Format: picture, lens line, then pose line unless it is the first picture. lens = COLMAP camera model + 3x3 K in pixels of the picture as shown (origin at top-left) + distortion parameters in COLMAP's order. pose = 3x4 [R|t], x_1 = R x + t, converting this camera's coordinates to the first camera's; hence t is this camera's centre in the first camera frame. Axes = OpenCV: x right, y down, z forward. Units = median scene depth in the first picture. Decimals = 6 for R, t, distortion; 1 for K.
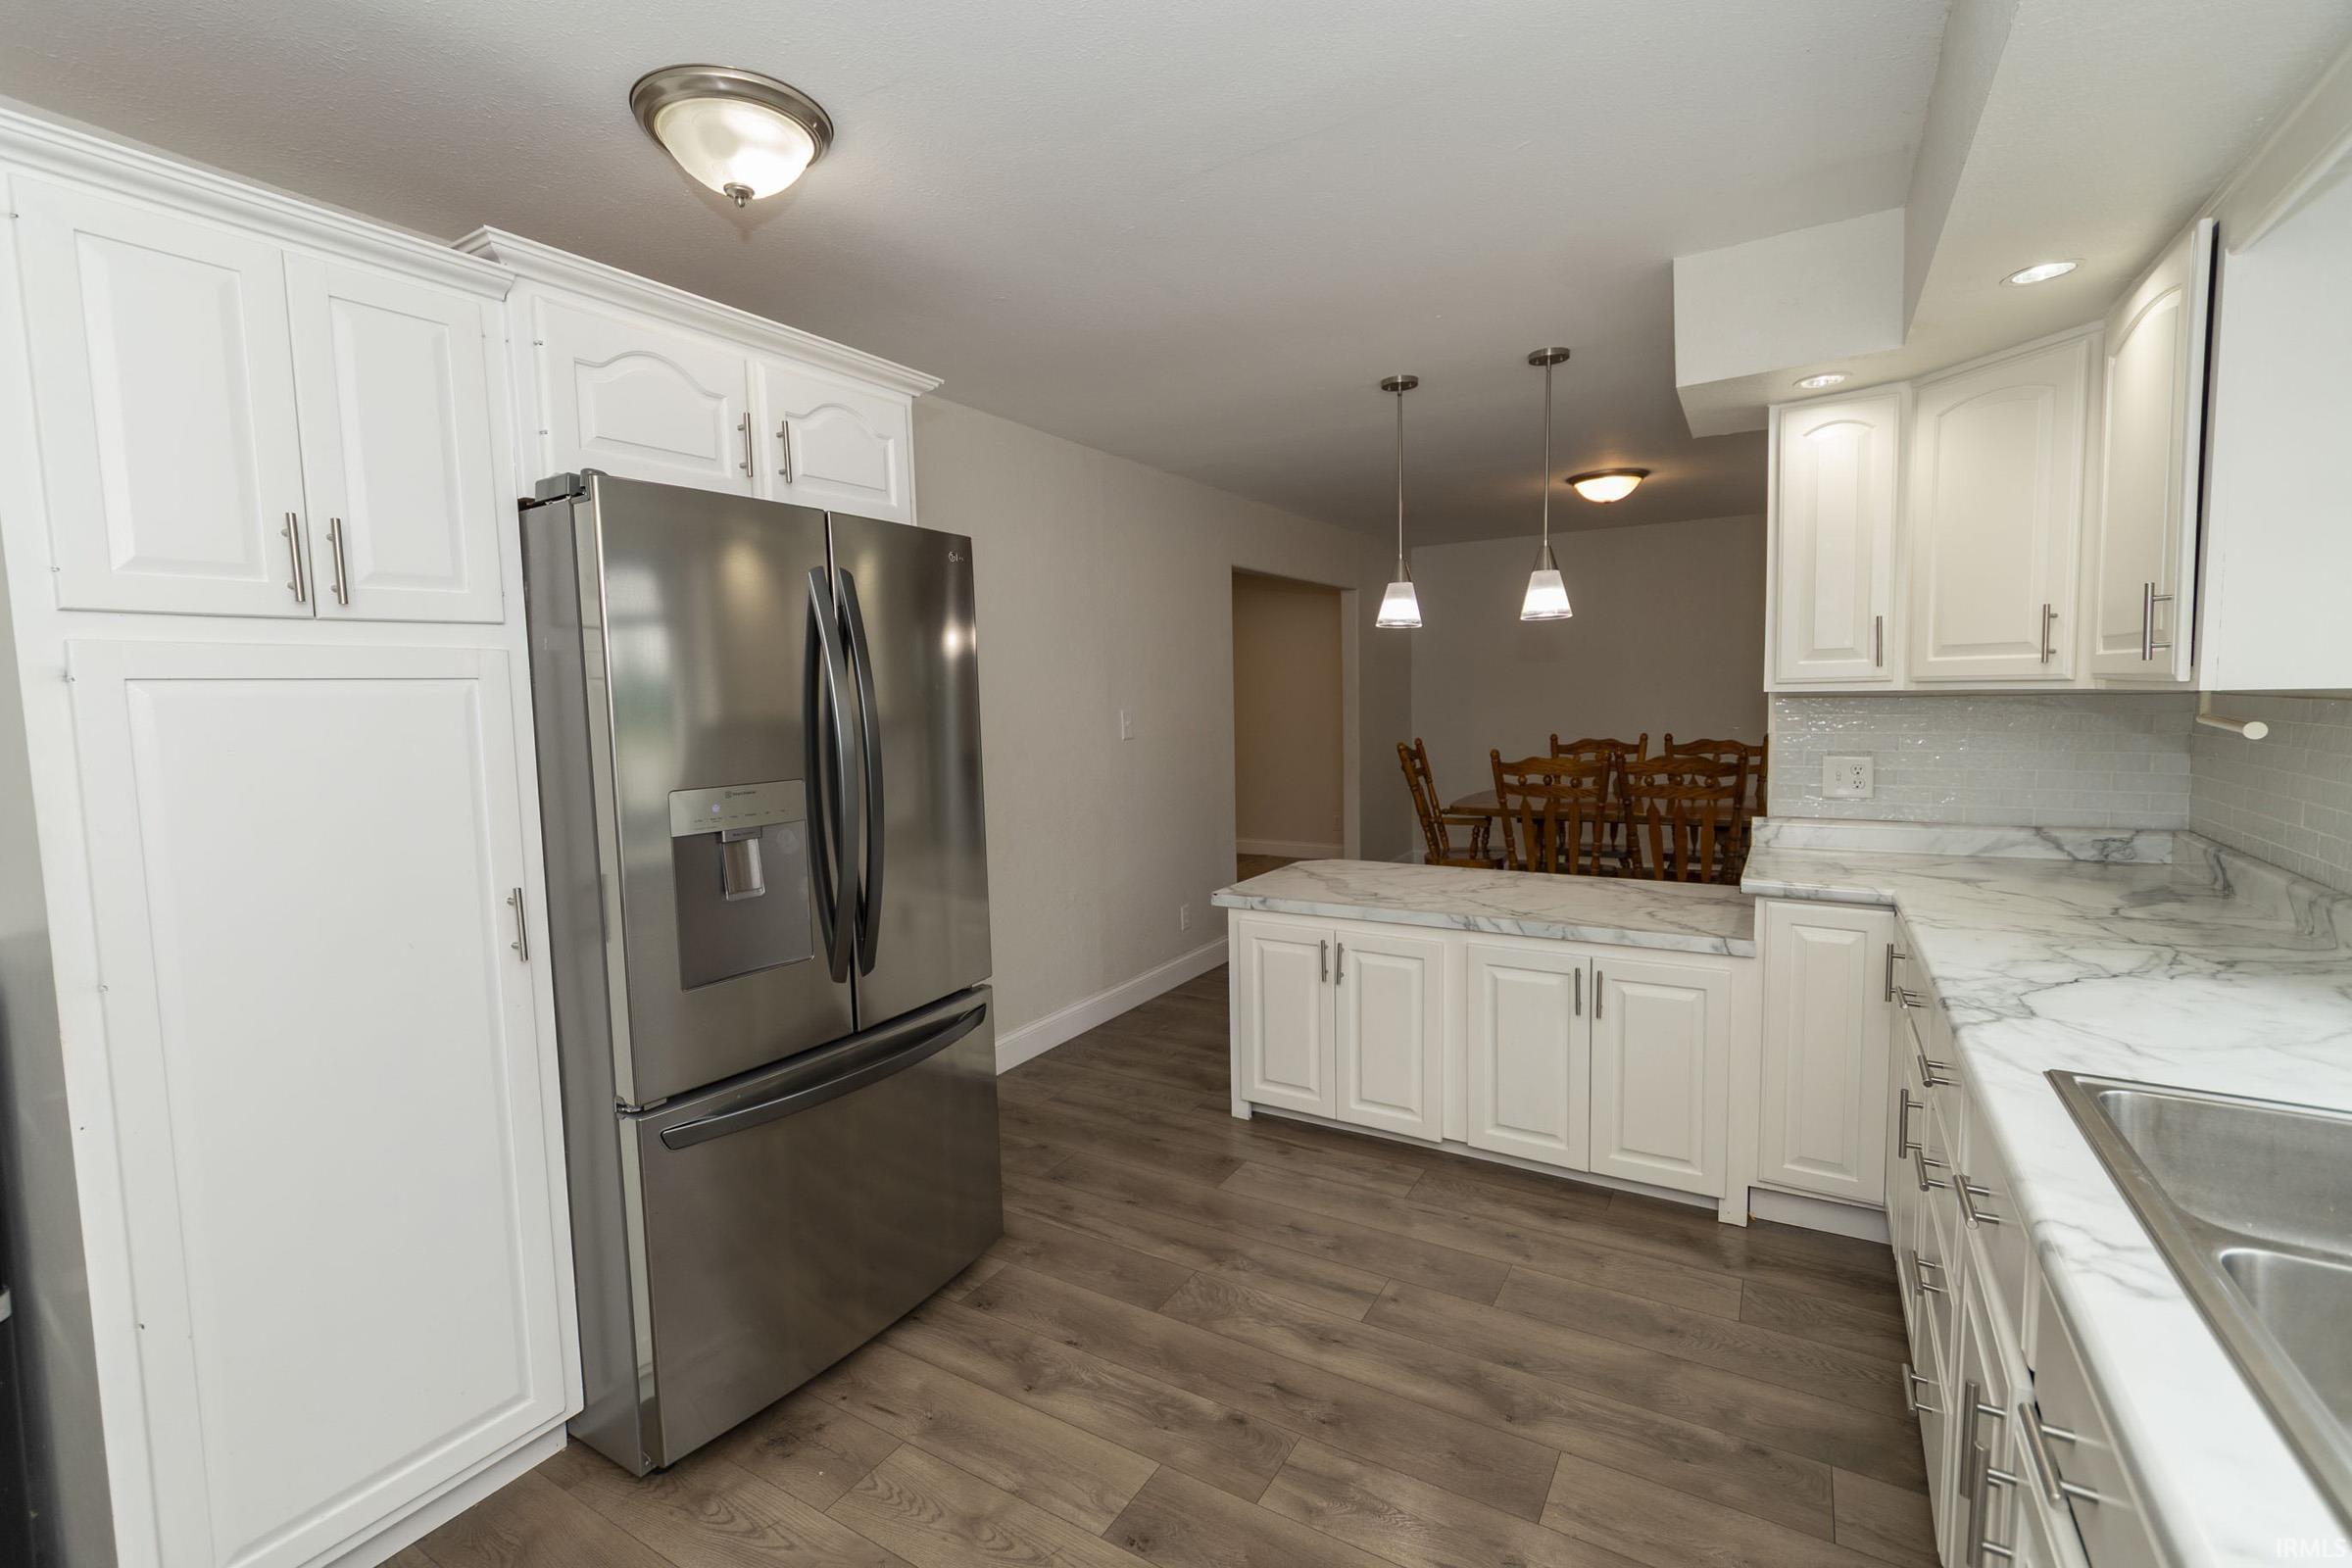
lens RADIAL K [[1036.0, 0, 1149.7], [0, 1036.0, 768.0], [0, 0, 1]] dist [-0.002043, -0.000216]
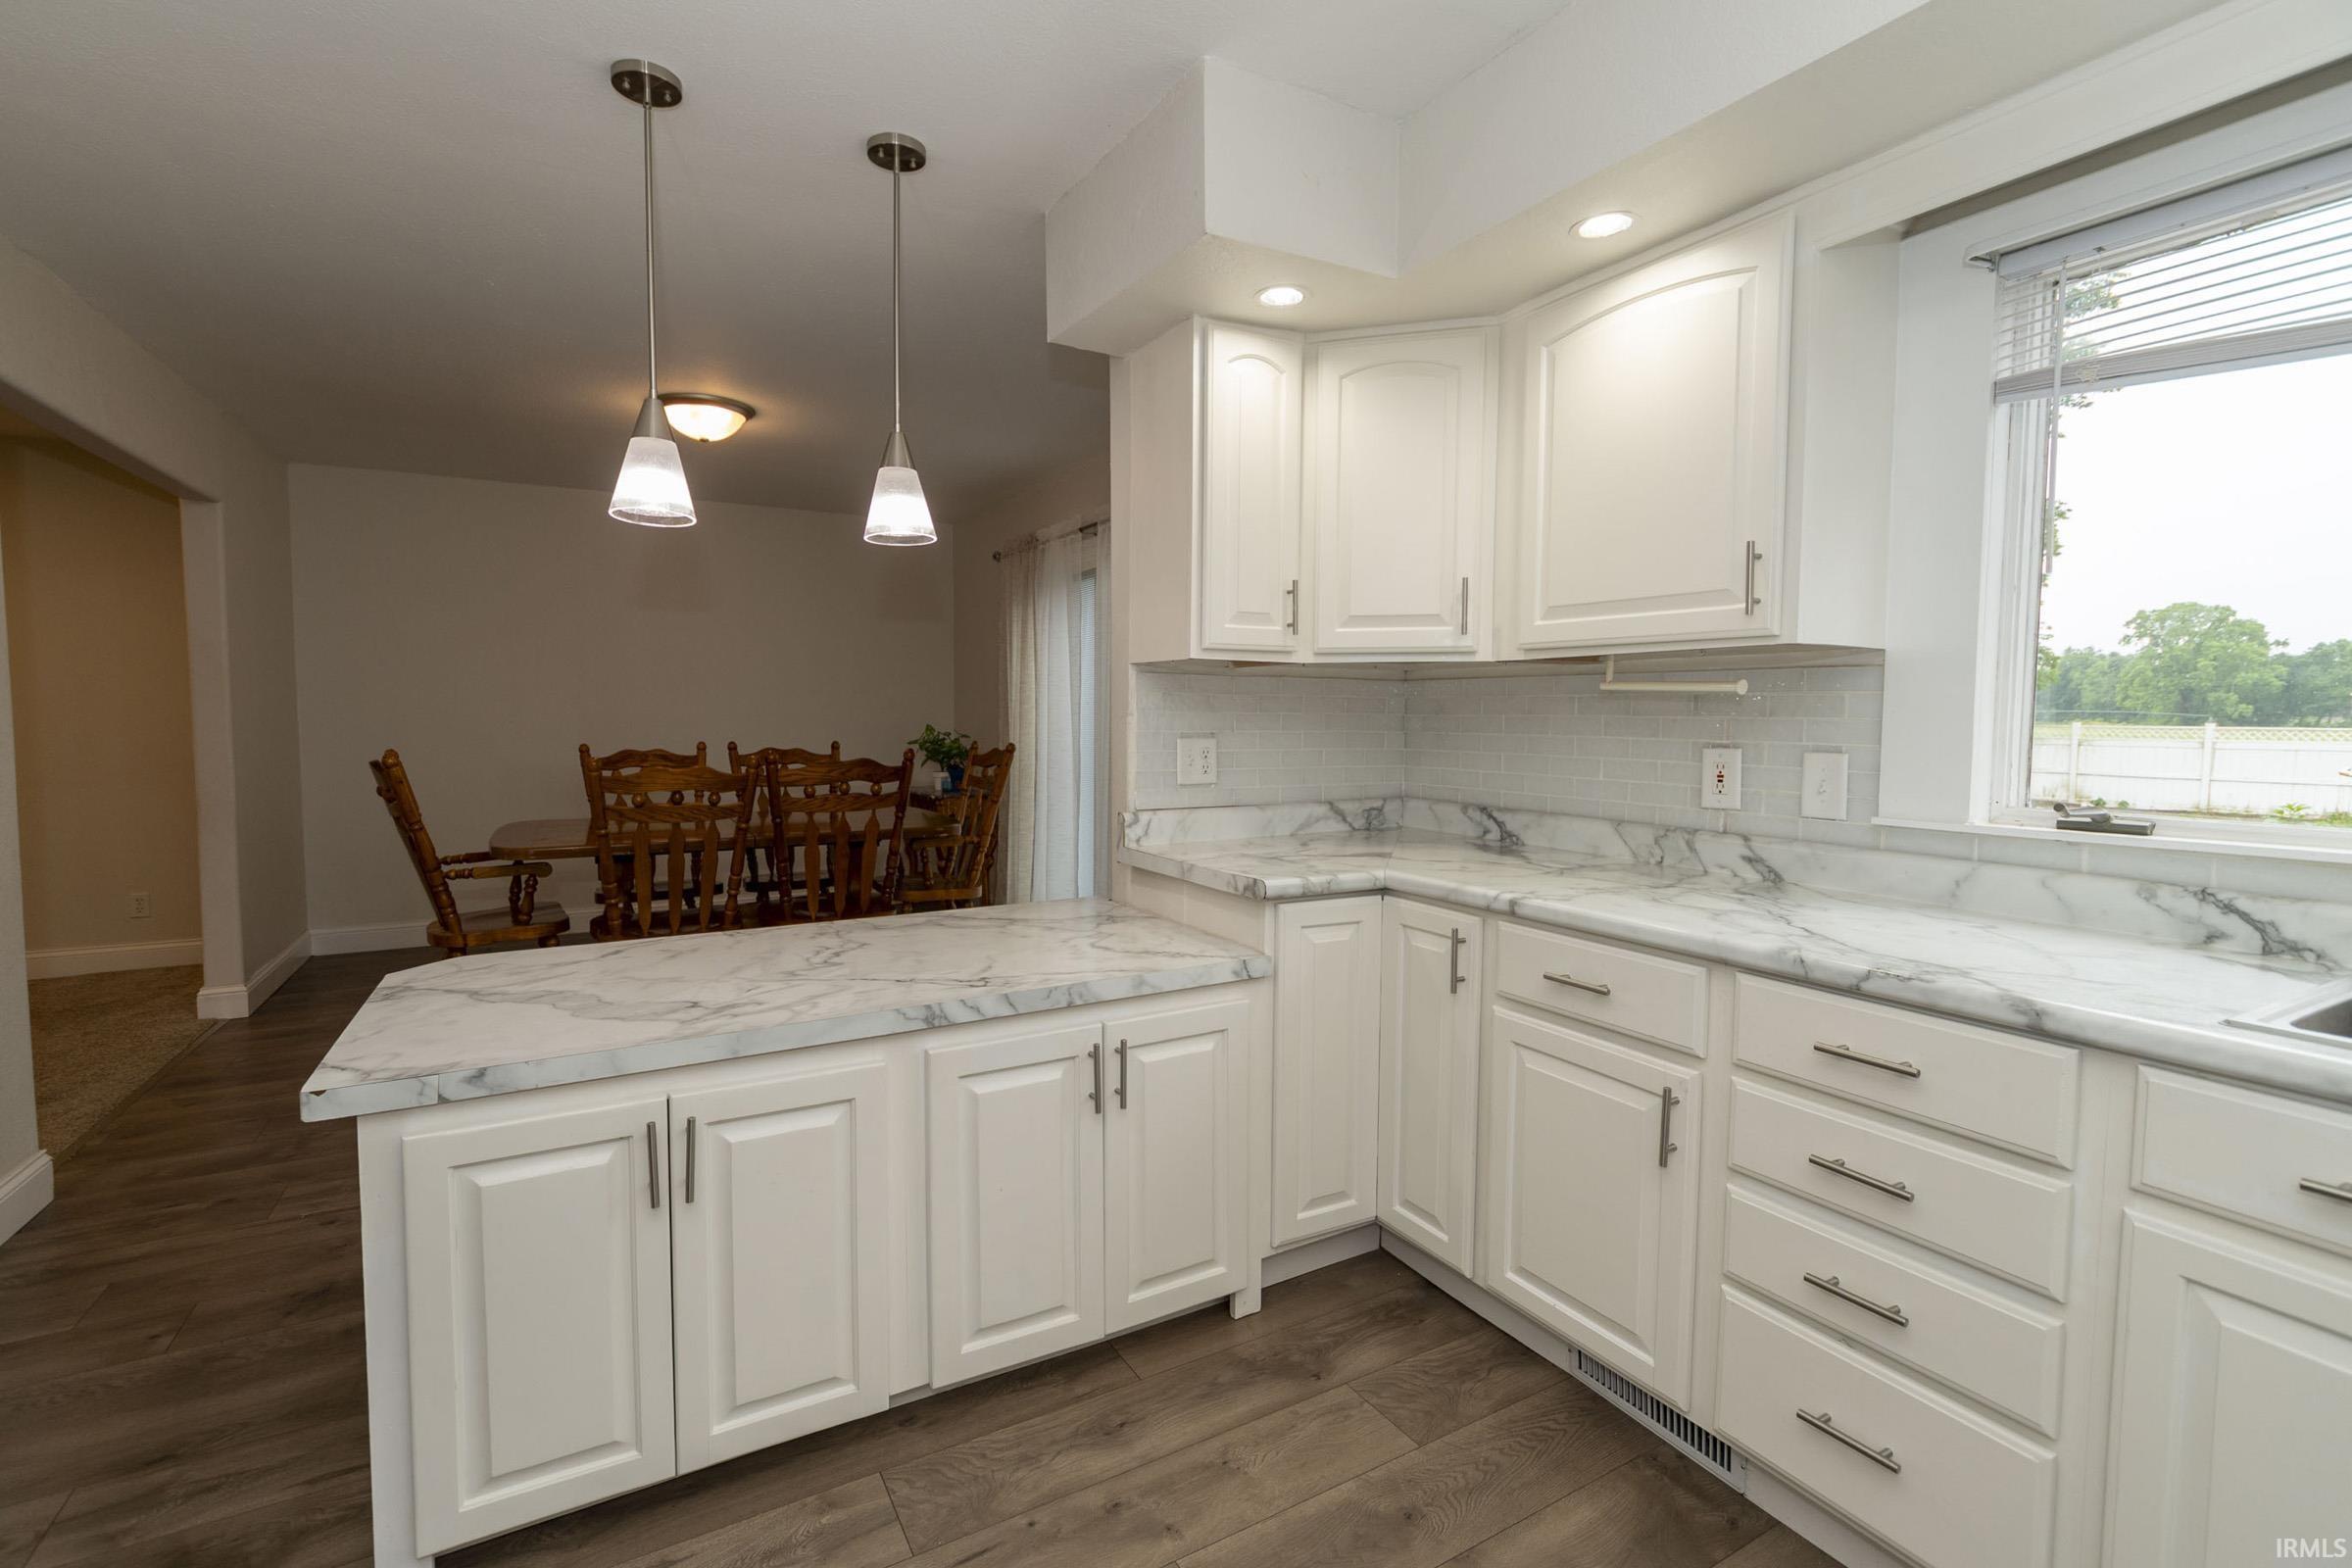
lens RADIAL K [[1036.5, 0, 1167.8], [0, 1036.5, 775.1], [0, 0, 1]] dist [0.000888, -0.000323]
pose [[0.483897, -0.029780, 0.874618, -0.153540], [0.049906, 0.998733, 0.006395, 0.014514], [-0.873701, 0.040554, 0.484770, 0.629570]]
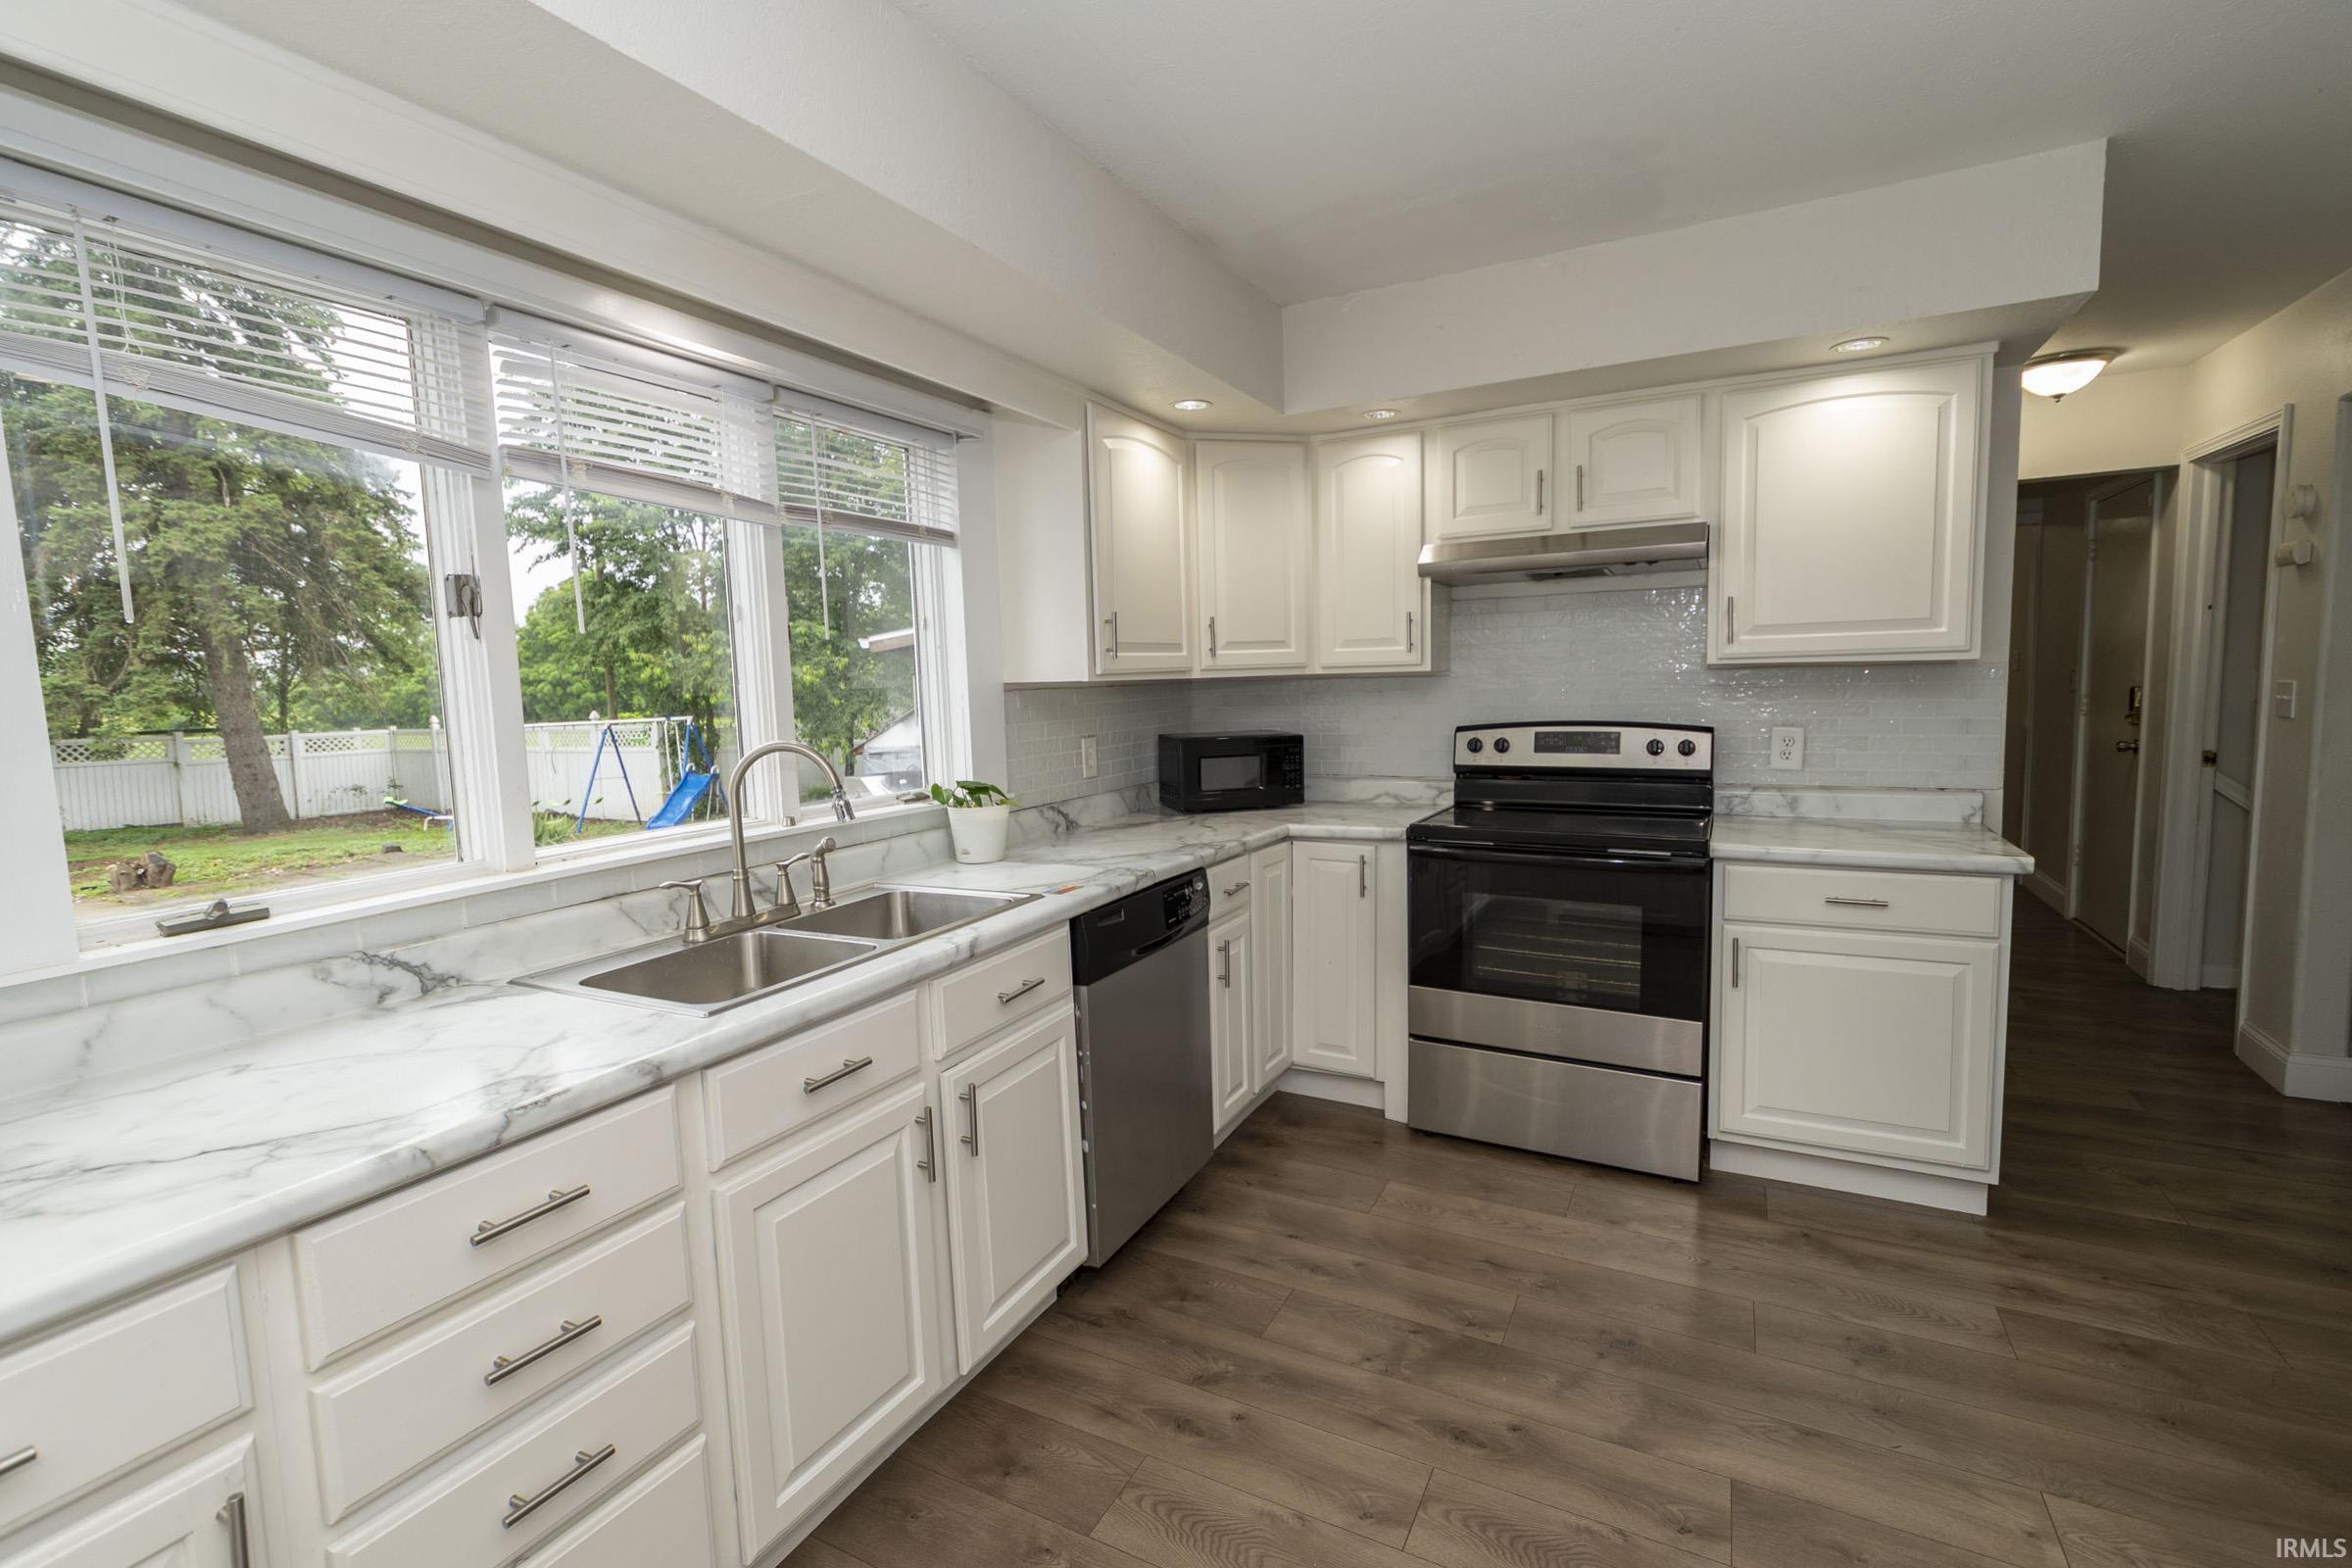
lens RADIAL K [[1039.2, 0, 1167.5], [0, 1039.2, 772.9], [0, 0, 1]] dist [-0.002401, -0.000261]
pose [[-0.996990, 0.057271, -0.052260, 0.194994], [0.047816, 0.984795, 0.167013, -0.062413], [0.061030, 0.164011, -0.984569, 0.982197]]
